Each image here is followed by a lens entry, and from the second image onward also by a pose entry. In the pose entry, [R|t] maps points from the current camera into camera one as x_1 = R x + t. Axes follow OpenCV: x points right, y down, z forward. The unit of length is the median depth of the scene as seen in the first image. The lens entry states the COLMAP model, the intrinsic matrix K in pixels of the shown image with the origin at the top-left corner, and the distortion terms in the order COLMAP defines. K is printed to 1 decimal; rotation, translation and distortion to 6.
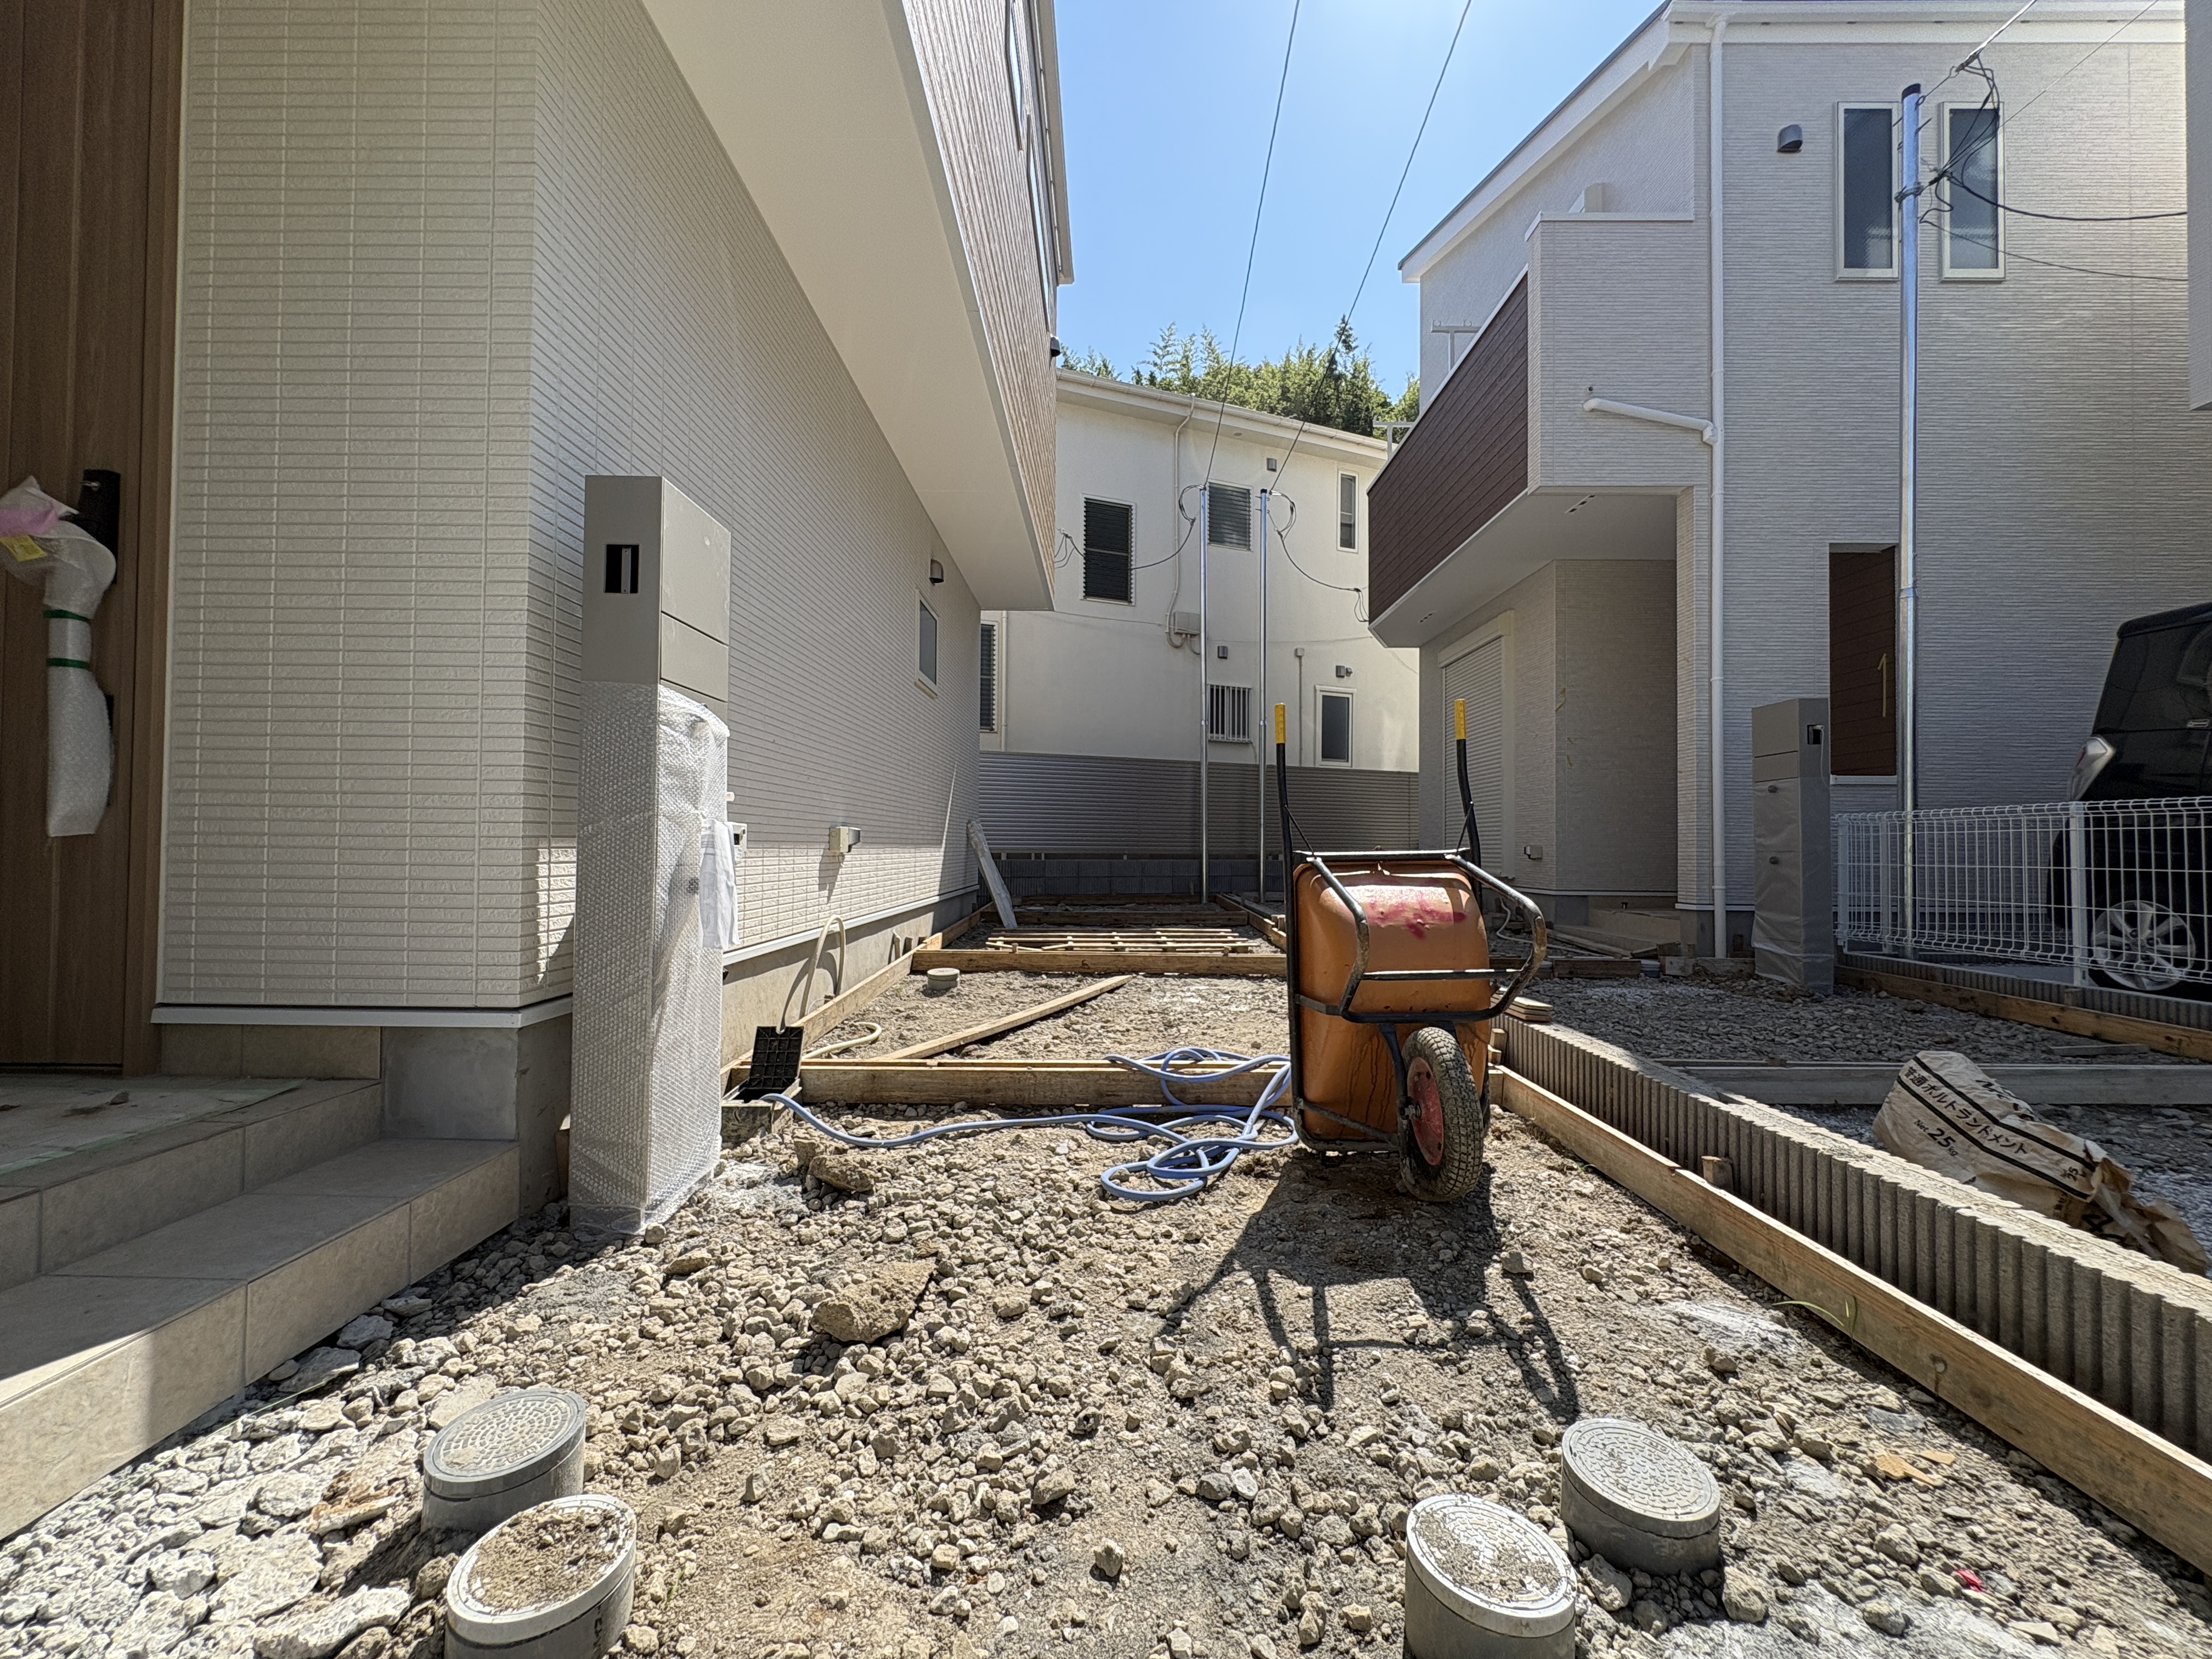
lens RADIAL K [[890.2, 0, 1106.8], [0, 890.2, 826.4], [0, 0, 1]] dist [0.005790, 0.000061]
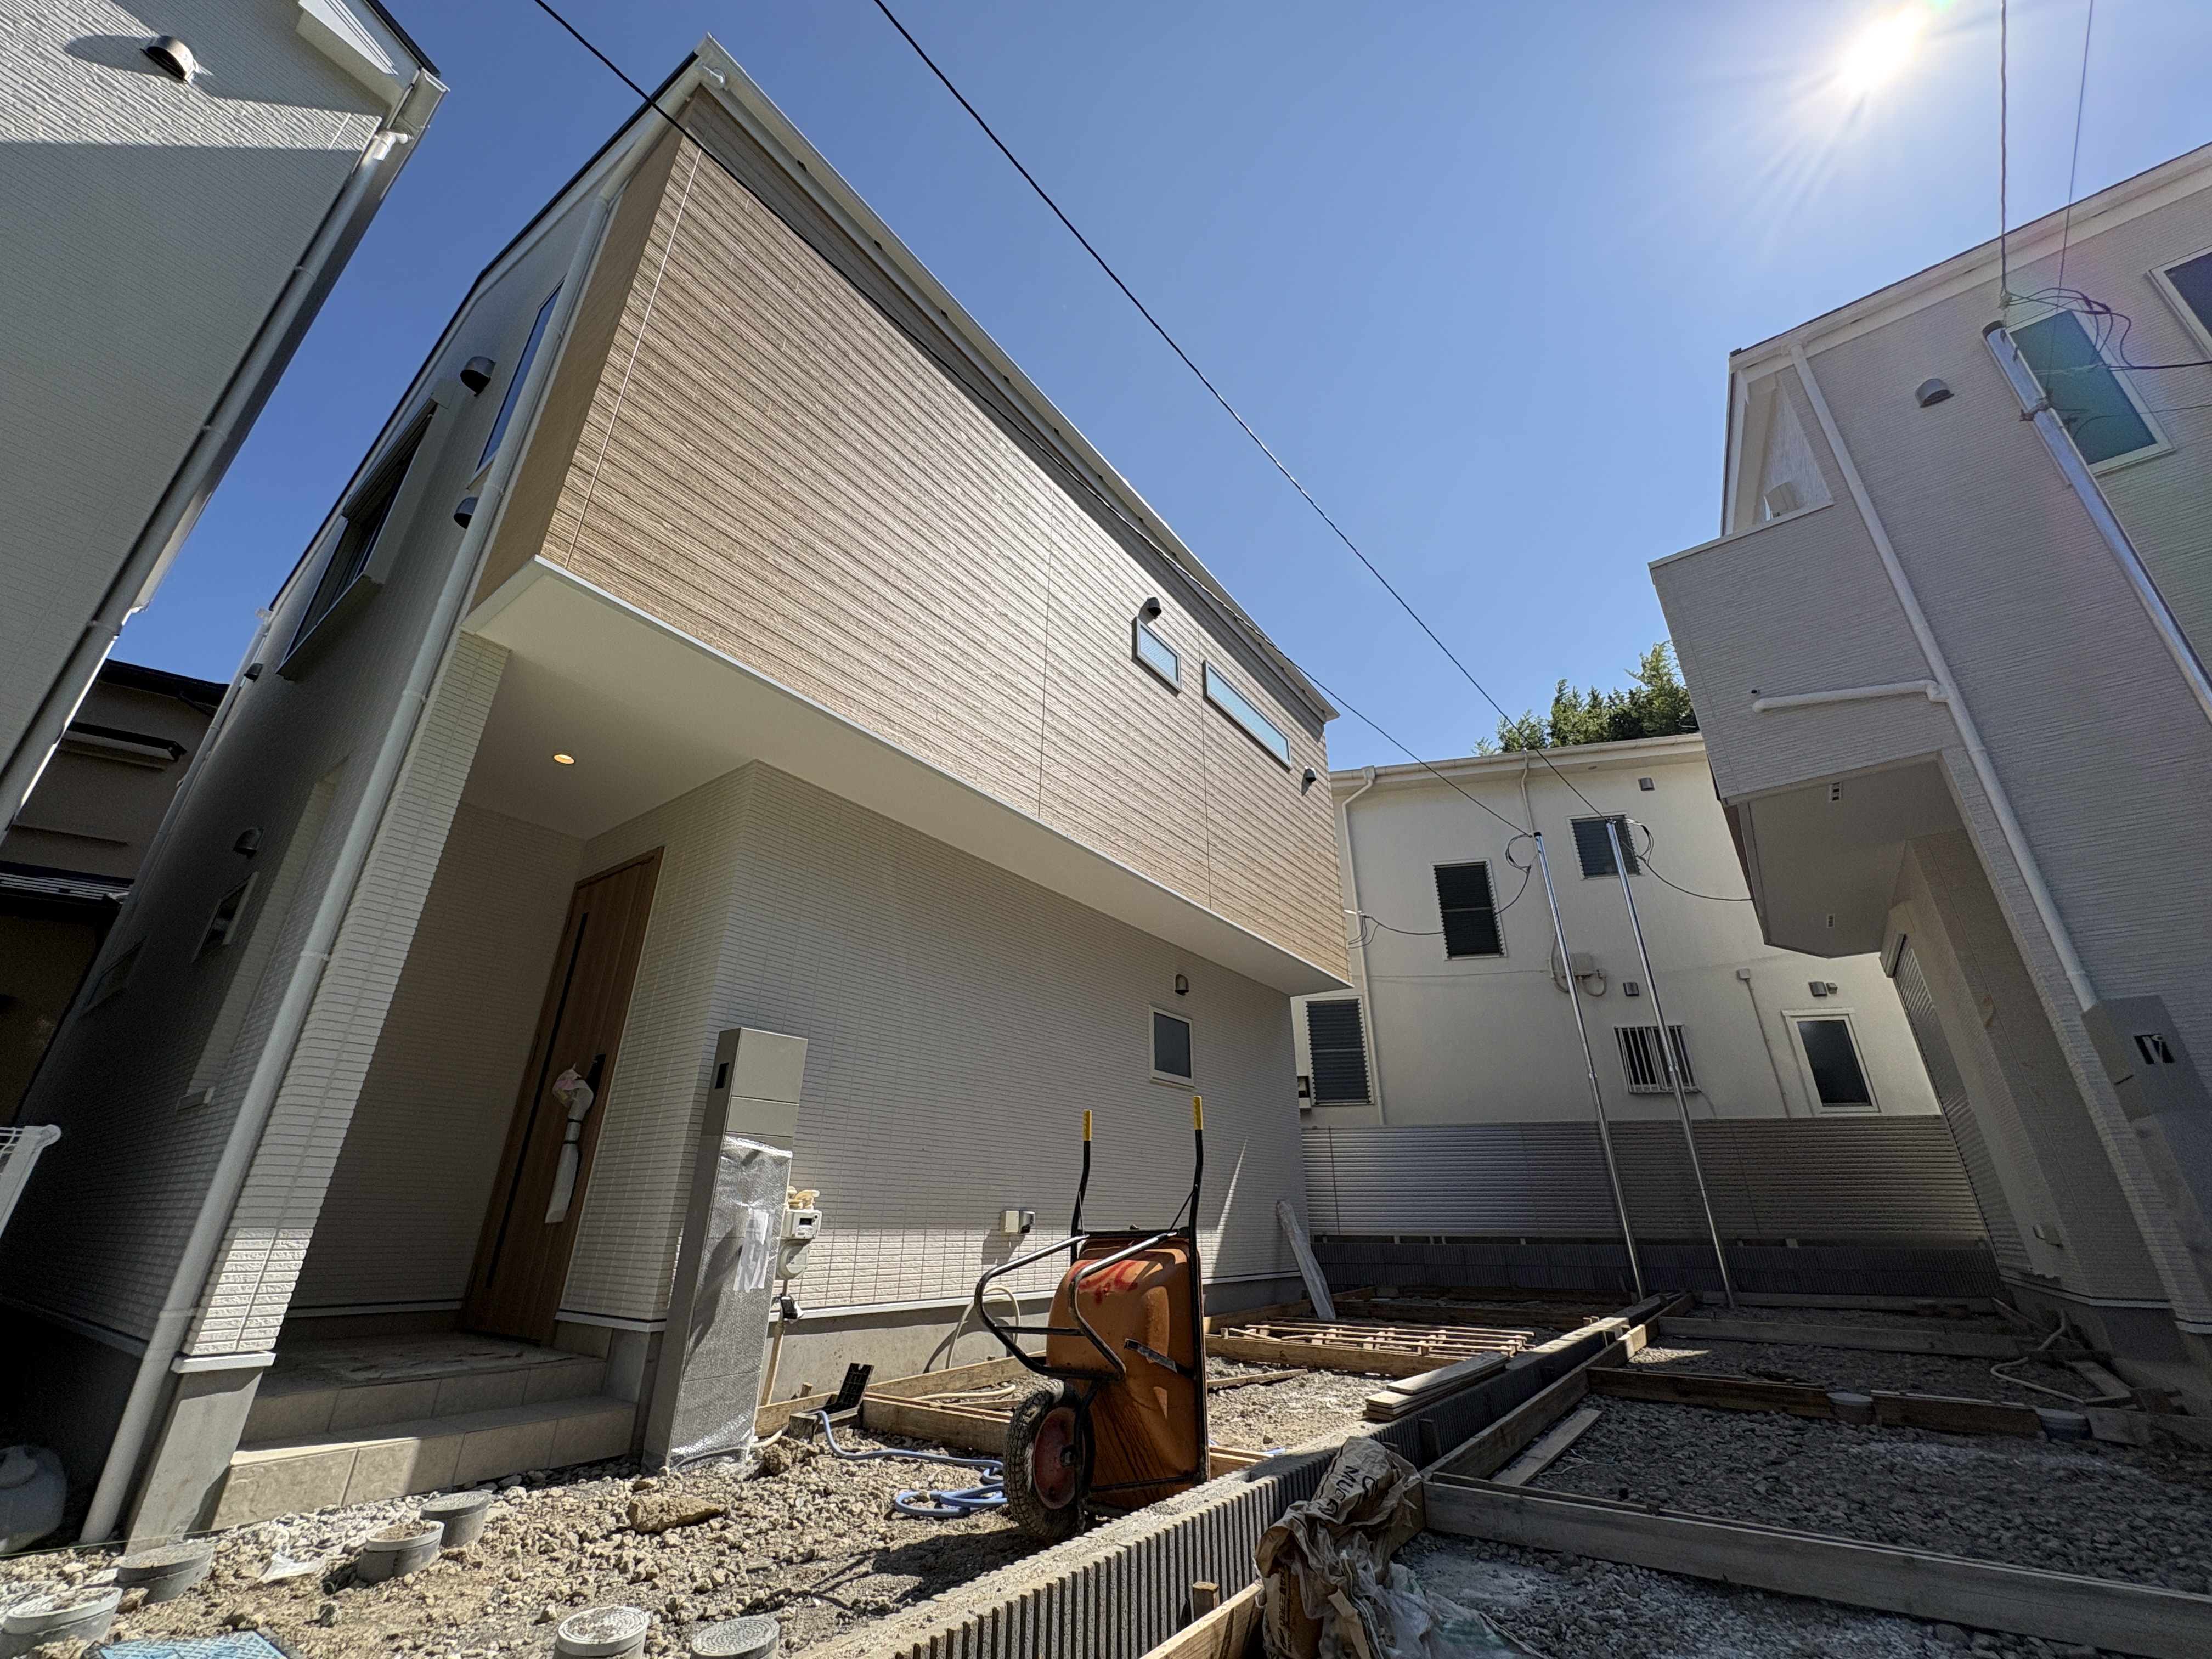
lens RADIAL K [[890.2, 0, 1106.8], [0, 890.2, 826.4], [0, 0, 1]] dist [0.005790, 0.000061]
pose [[0.808456, -0.244959, -0.535158, 0.442246], [0.015625, 0.917884, -0.396540, 0.002153], [0.588349, 0.312223, 0.745897, -0.055441]]
